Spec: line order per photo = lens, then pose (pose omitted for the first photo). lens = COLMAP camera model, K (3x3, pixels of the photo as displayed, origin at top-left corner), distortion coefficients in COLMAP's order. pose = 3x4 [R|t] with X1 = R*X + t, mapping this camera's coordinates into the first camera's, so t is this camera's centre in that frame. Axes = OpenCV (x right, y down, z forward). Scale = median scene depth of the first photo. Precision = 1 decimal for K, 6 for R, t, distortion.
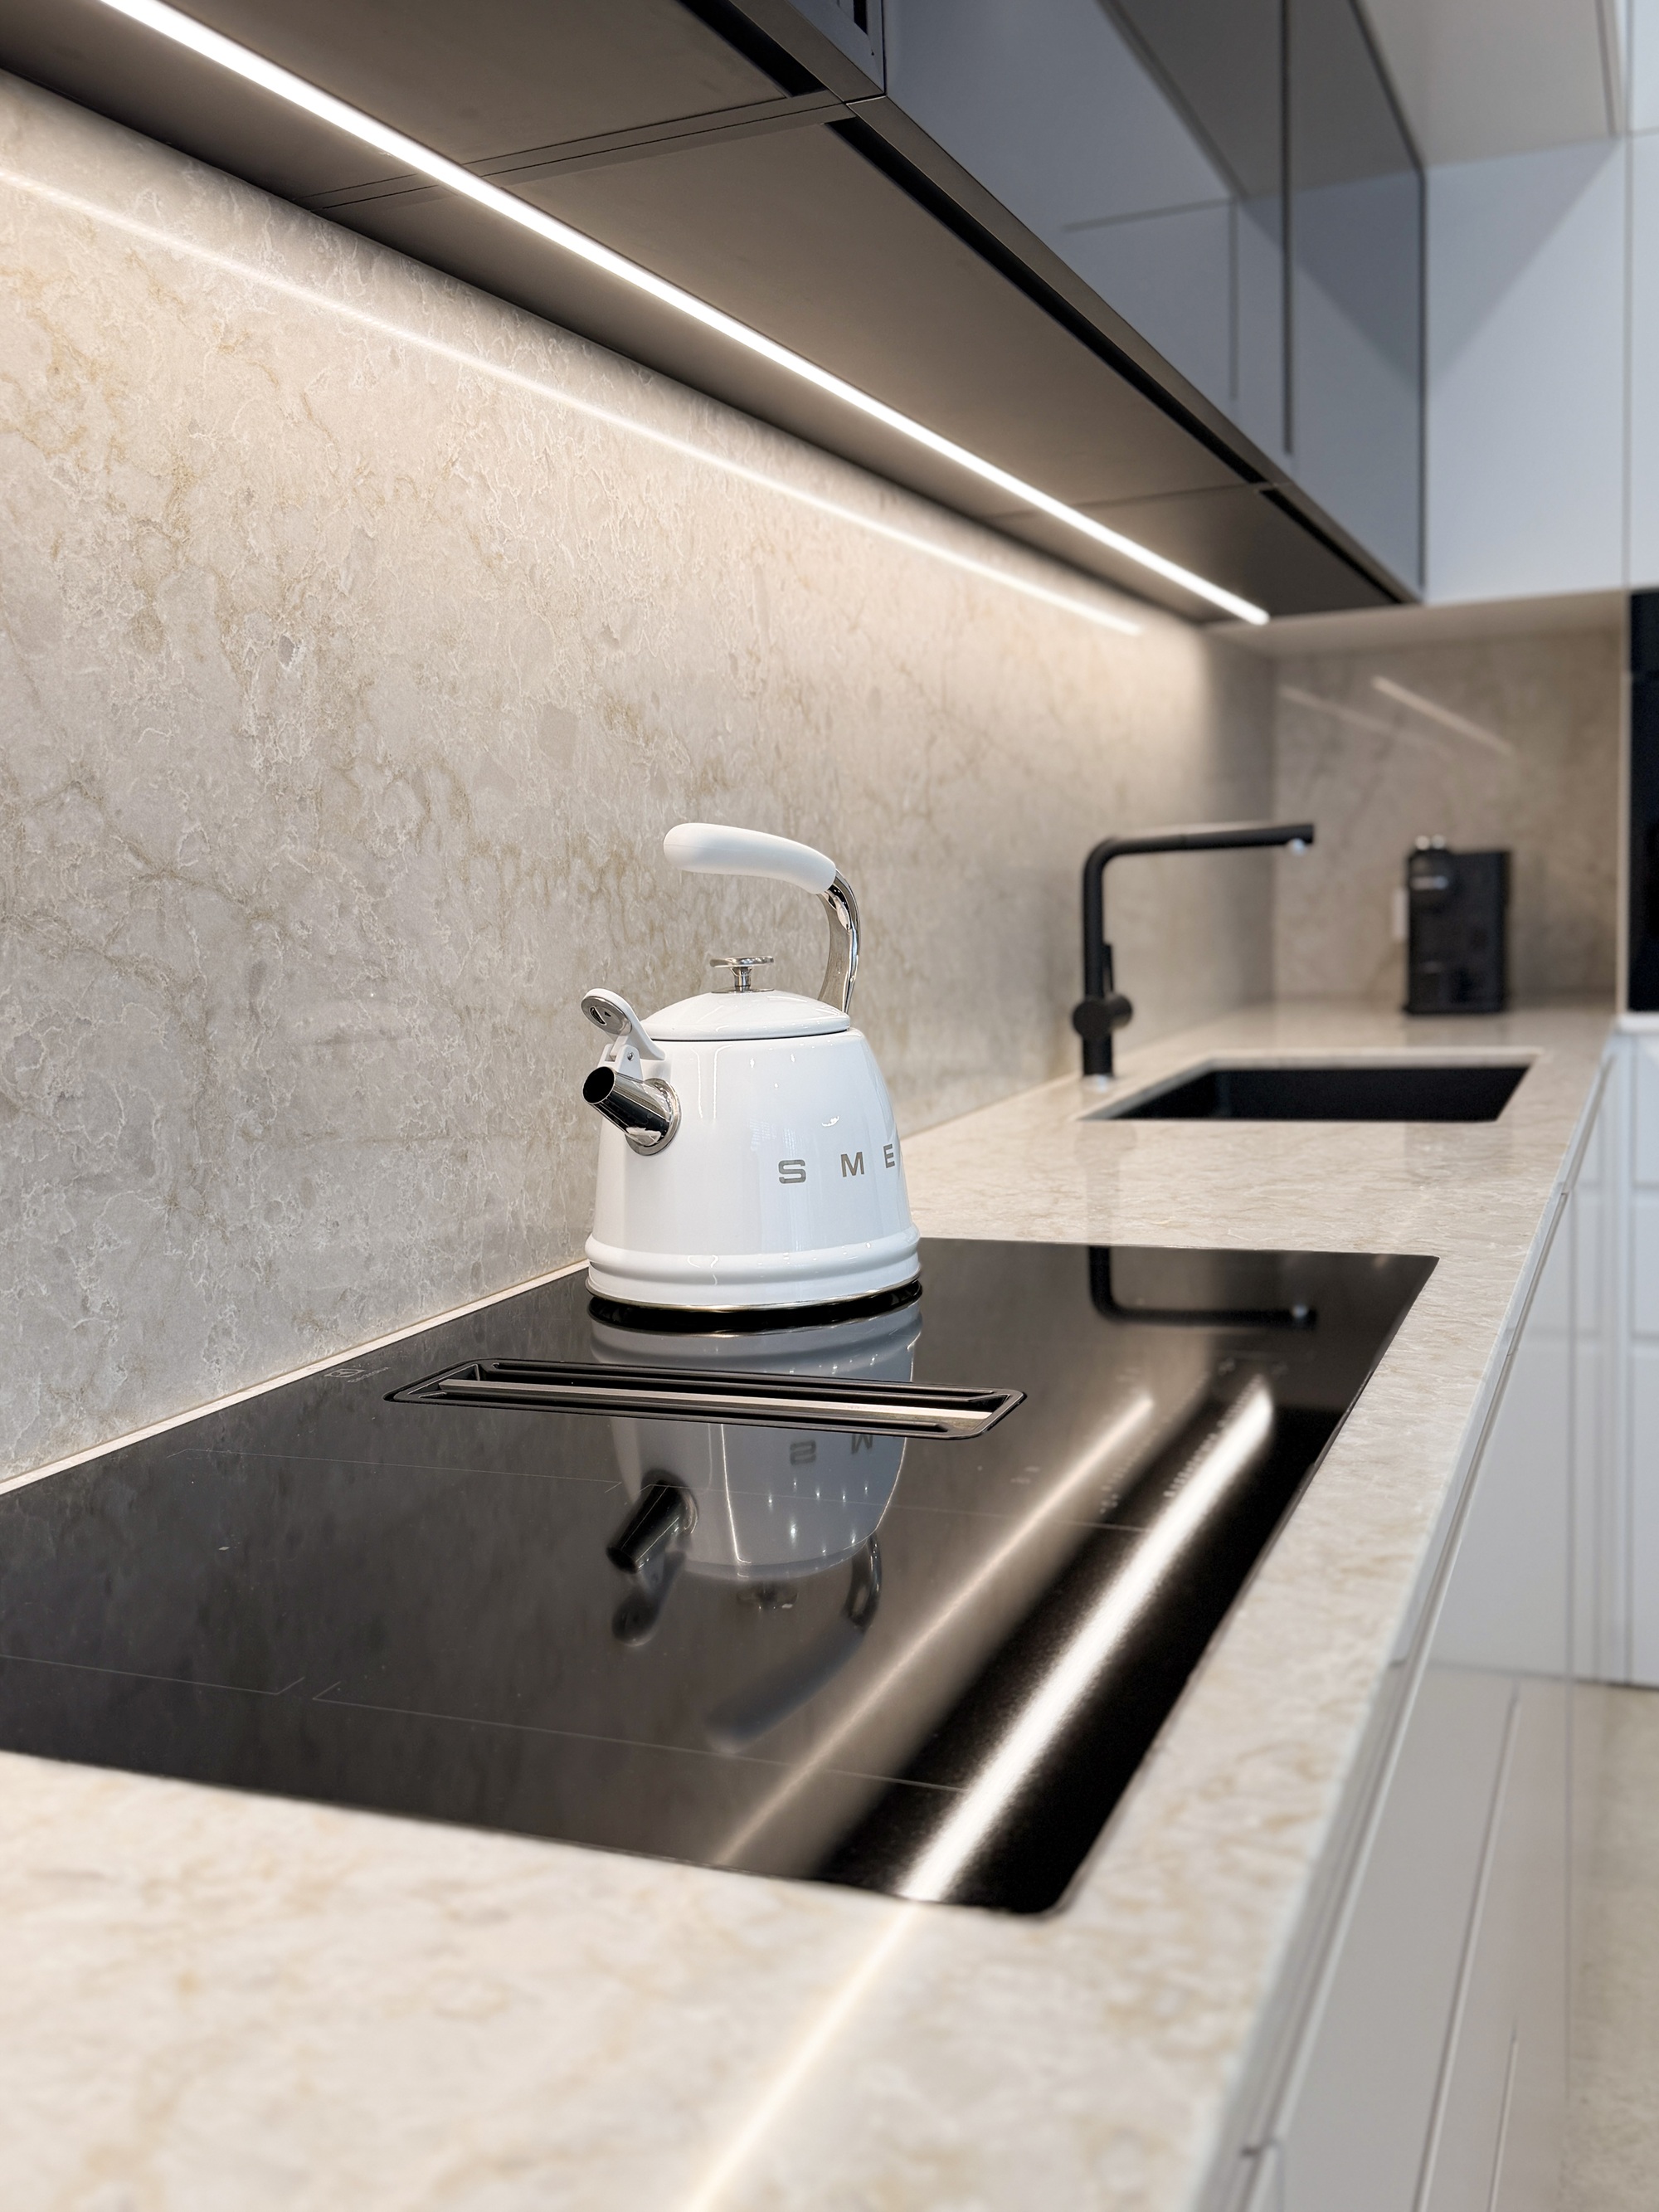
lens RADIAL K [[1952.5, 0, 773.0], [0, 1952.5, 1111.7], [0, 0, 1]] dist [0.195560, -0.478772]
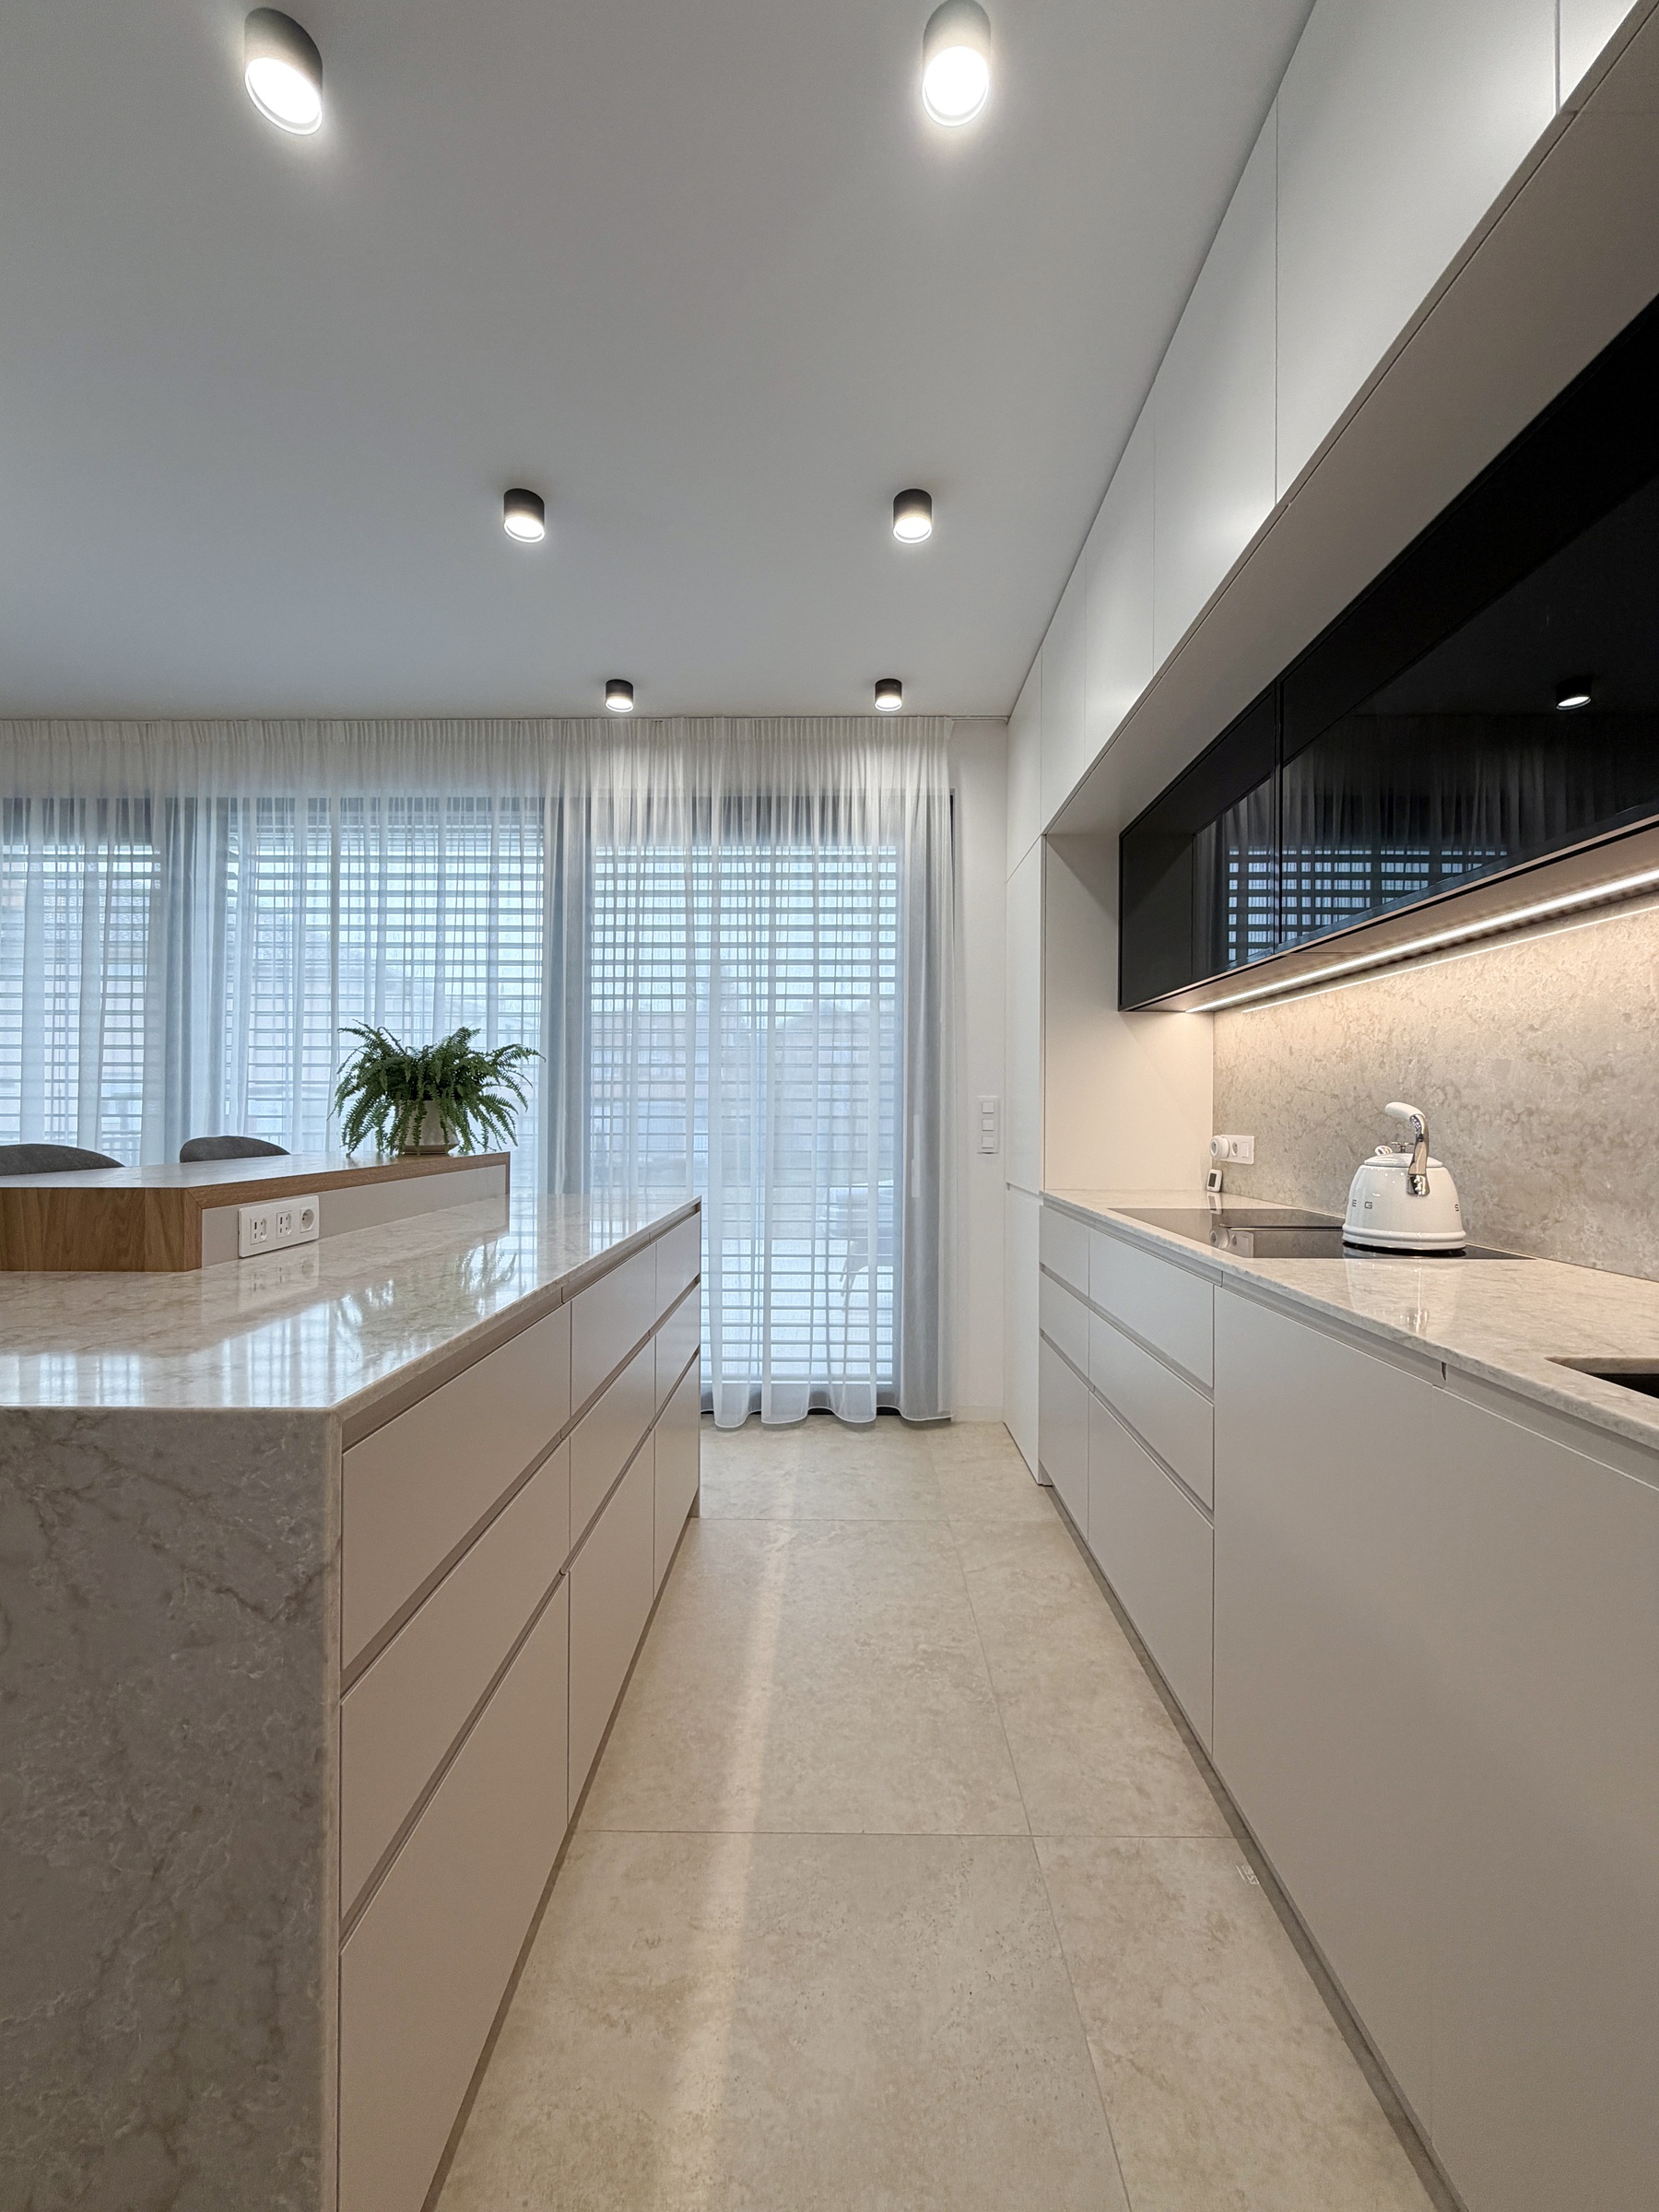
lens RADIAL K [[889.3, 0, 823.7], [0, 889.3, 1109.2], [0, 0, 1]] dist [-0.002432, 0.000098]
pose [[-0.916764, 0.042440, -0.397168, 1.376655], [-0.005047, 0.993029, 0.117761, -0.287362], [0.399397, 0.109964, -0.910159, 1.844567]]
